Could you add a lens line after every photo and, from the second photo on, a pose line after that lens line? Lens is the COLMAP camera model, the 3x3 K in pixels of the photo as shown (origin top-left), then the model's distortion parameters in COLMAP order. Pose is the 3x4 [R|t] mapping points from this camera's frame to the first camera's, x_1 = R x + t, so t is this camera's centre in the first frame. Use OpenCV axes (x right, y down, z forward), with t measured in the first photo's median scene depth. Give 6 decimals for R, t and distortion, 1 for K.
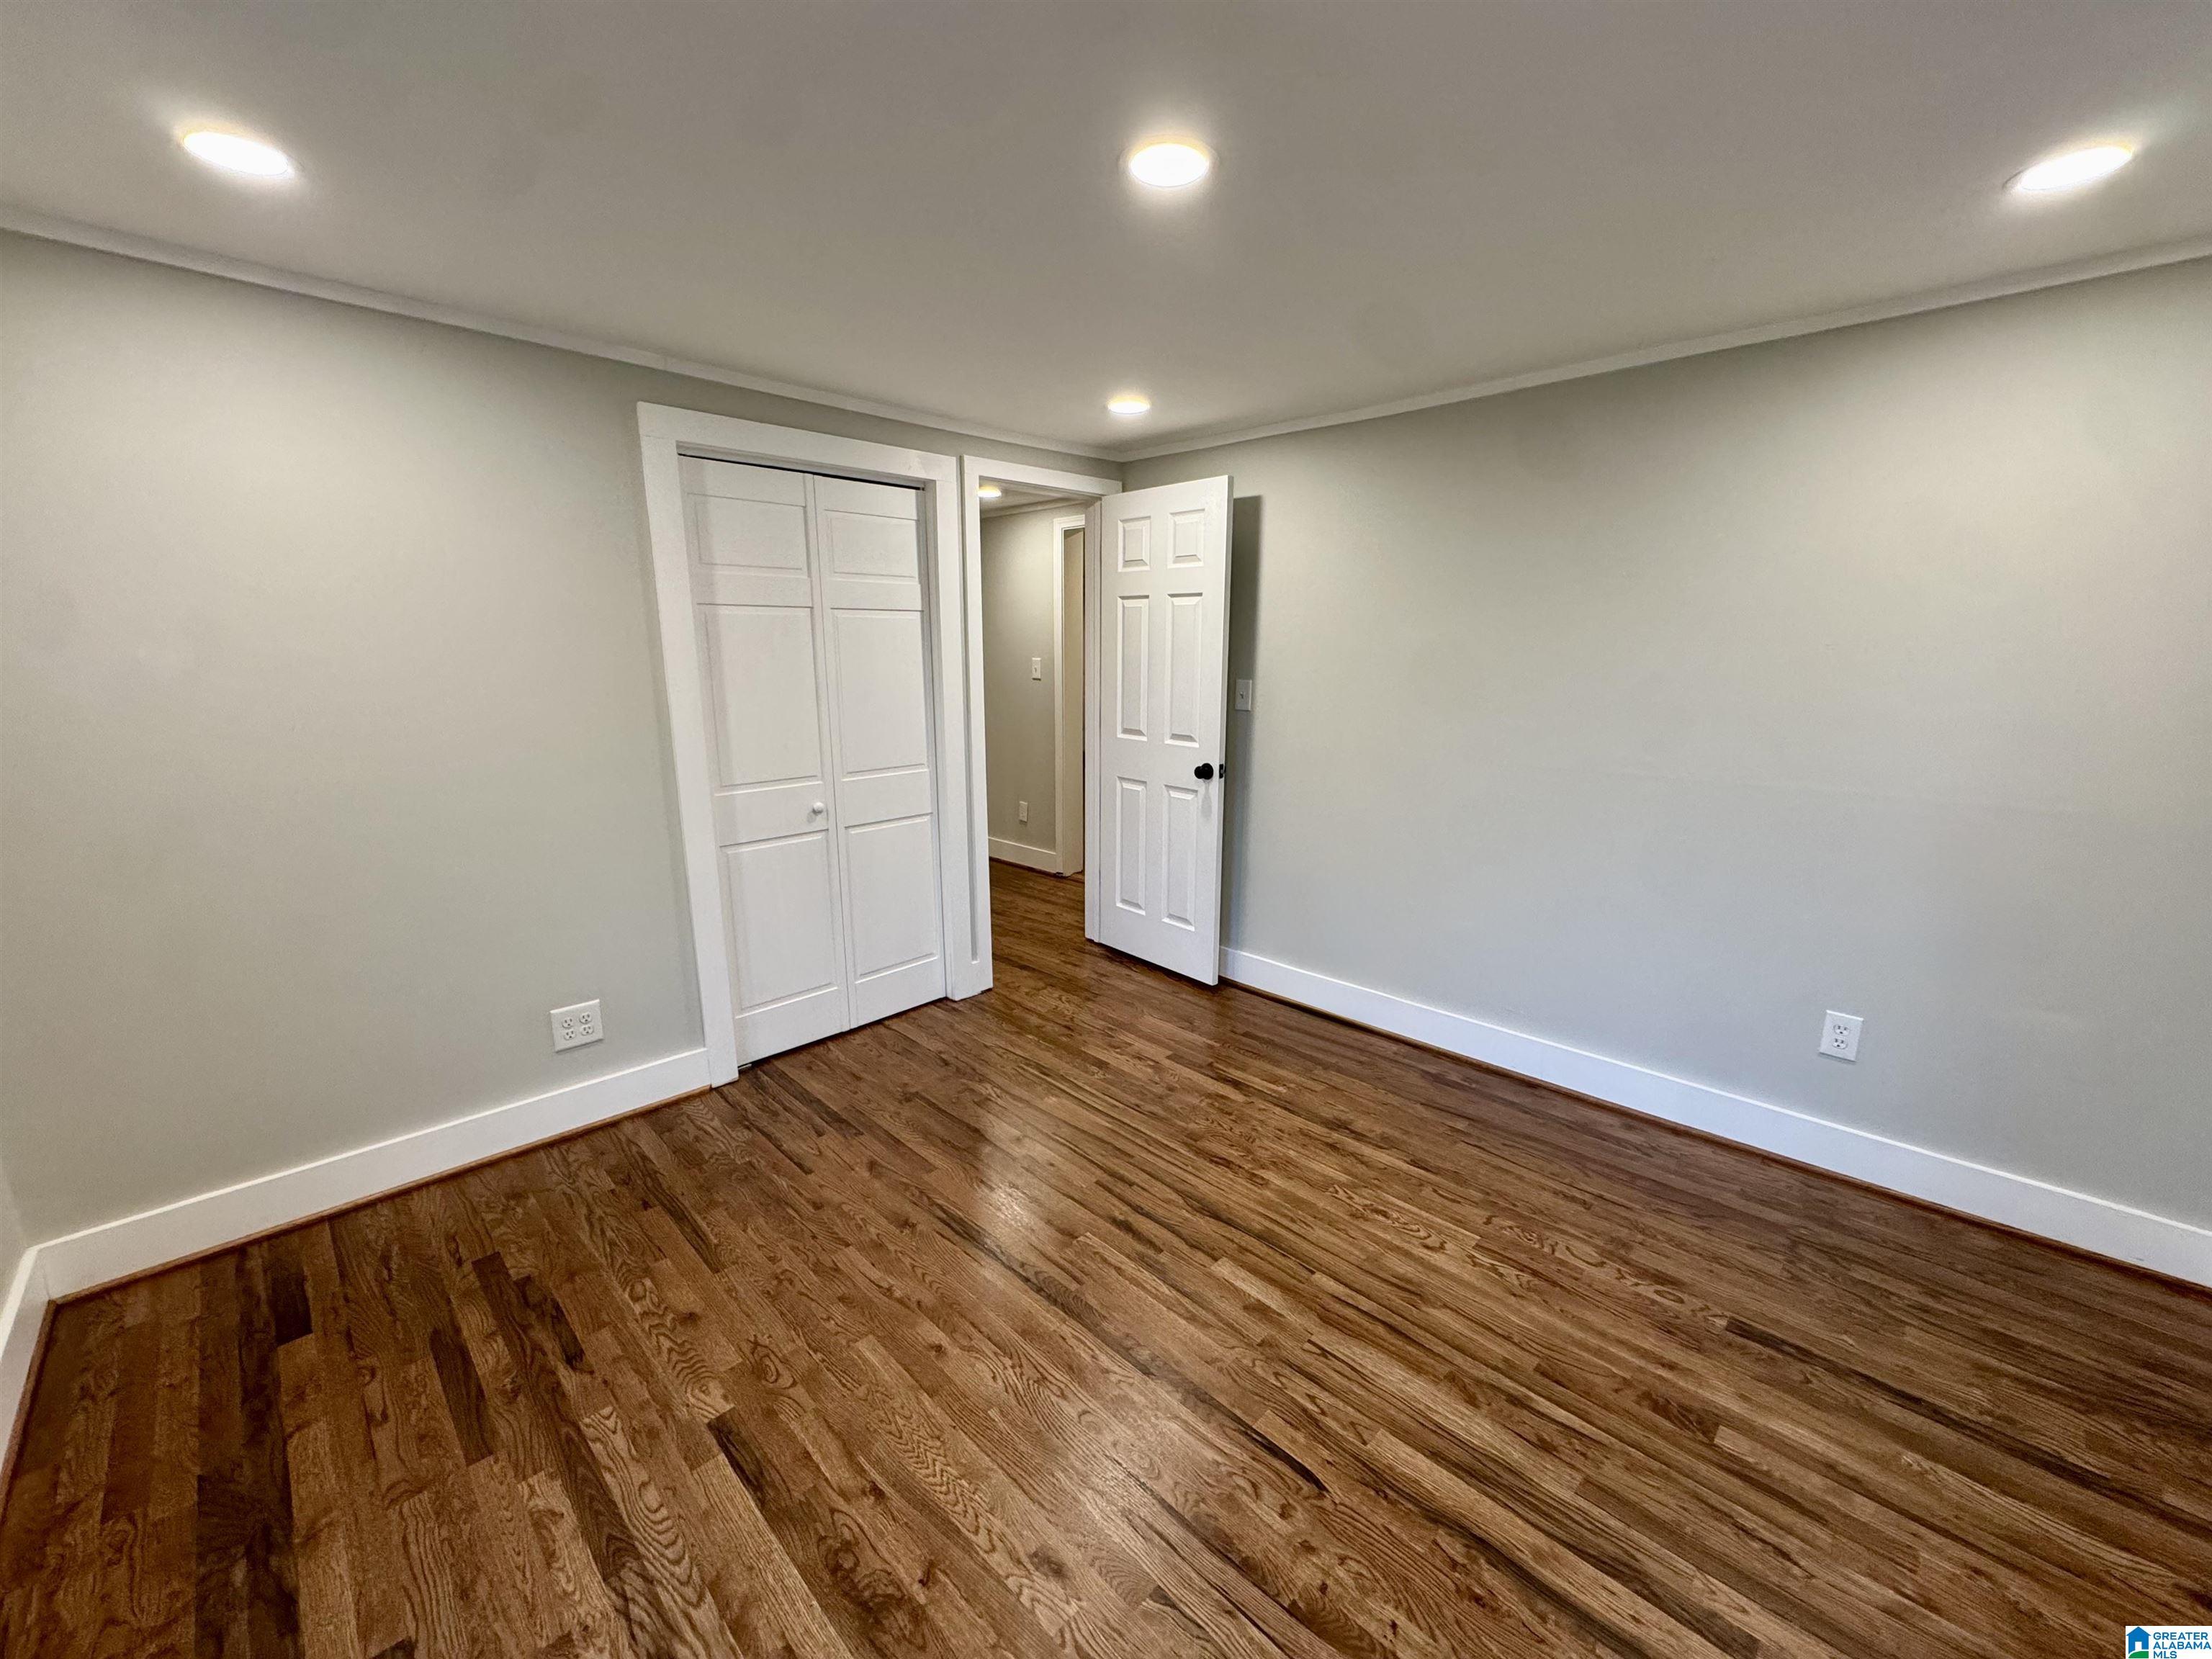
lens RADIAL K [[881.2, 0, 1106.0], [0, 881.2, 829.5], [0, 0, 1]] dist [-0.002900, -0.000191]
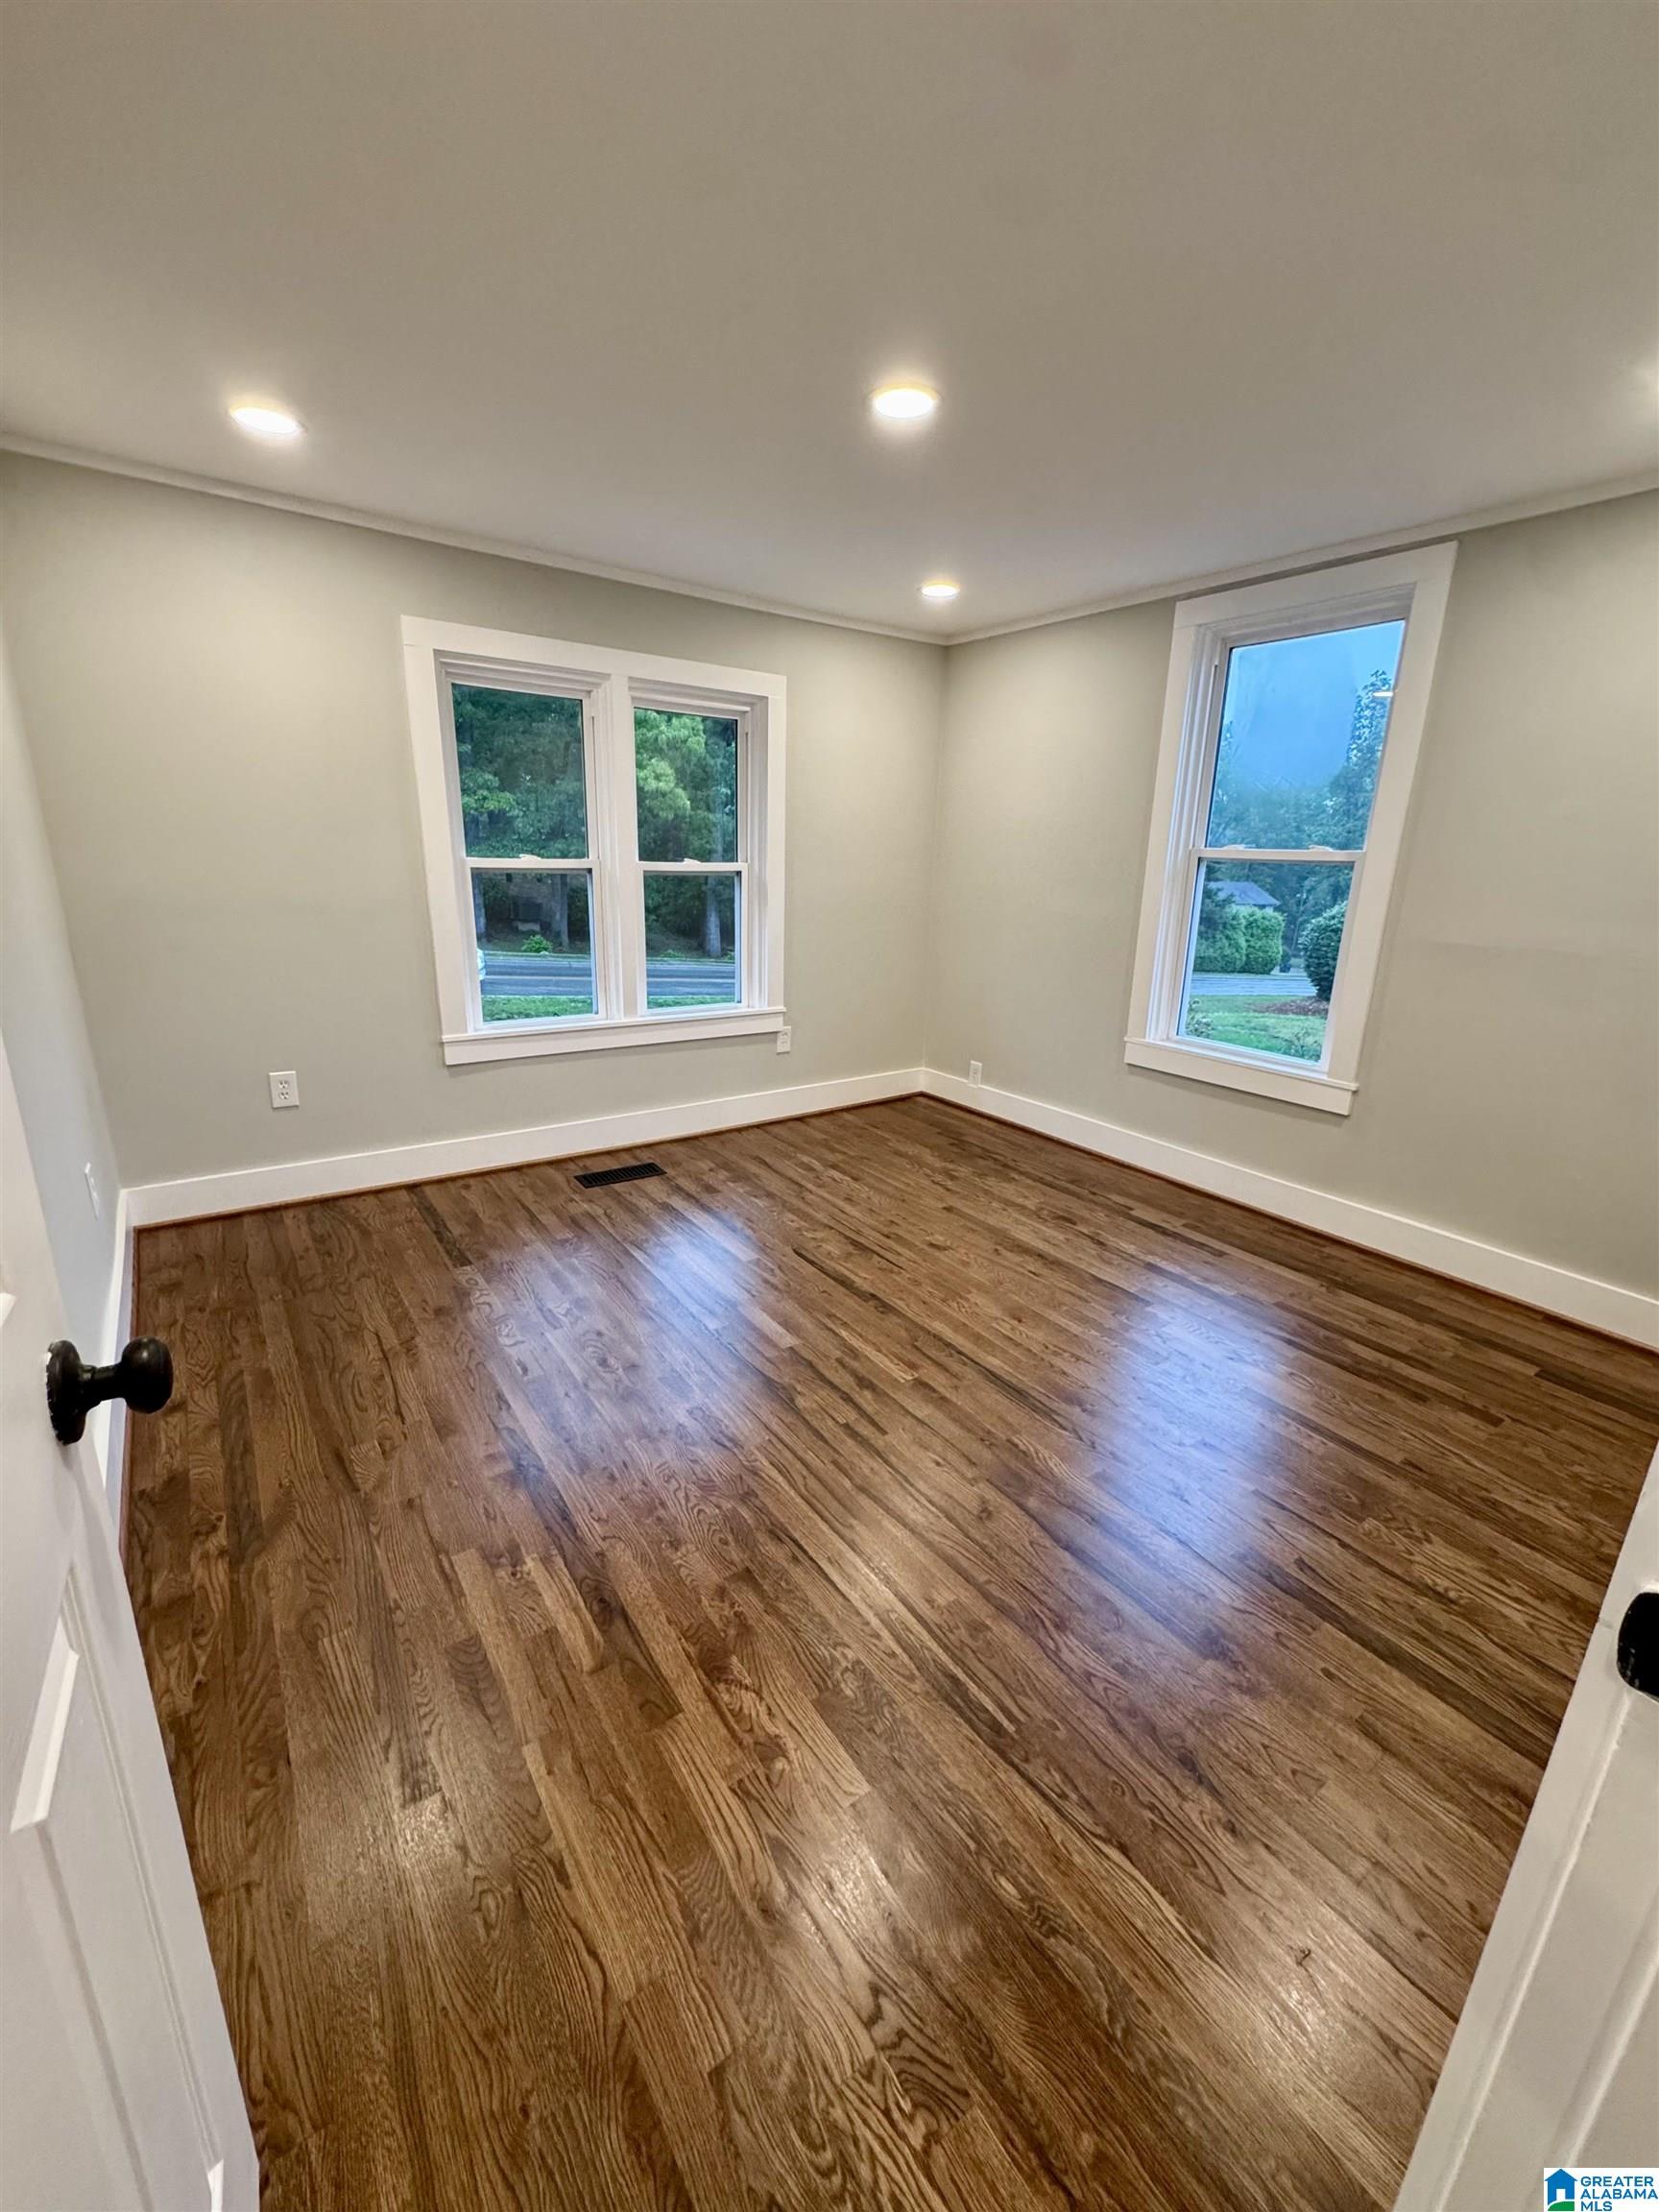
lens RADIAL K [[881.2, 0, 829.5], [0, 881.2, 1106.0], [0, 0, 1]] dist [-0.002900, -0.000191]
pose [[-0.984877, -0.077217, 0.155095, -0.076145], [0.005942, 0.879608, 0.475662, -0.327611], [-0.173153, 0.469390, -0.865847, 1.883115]]
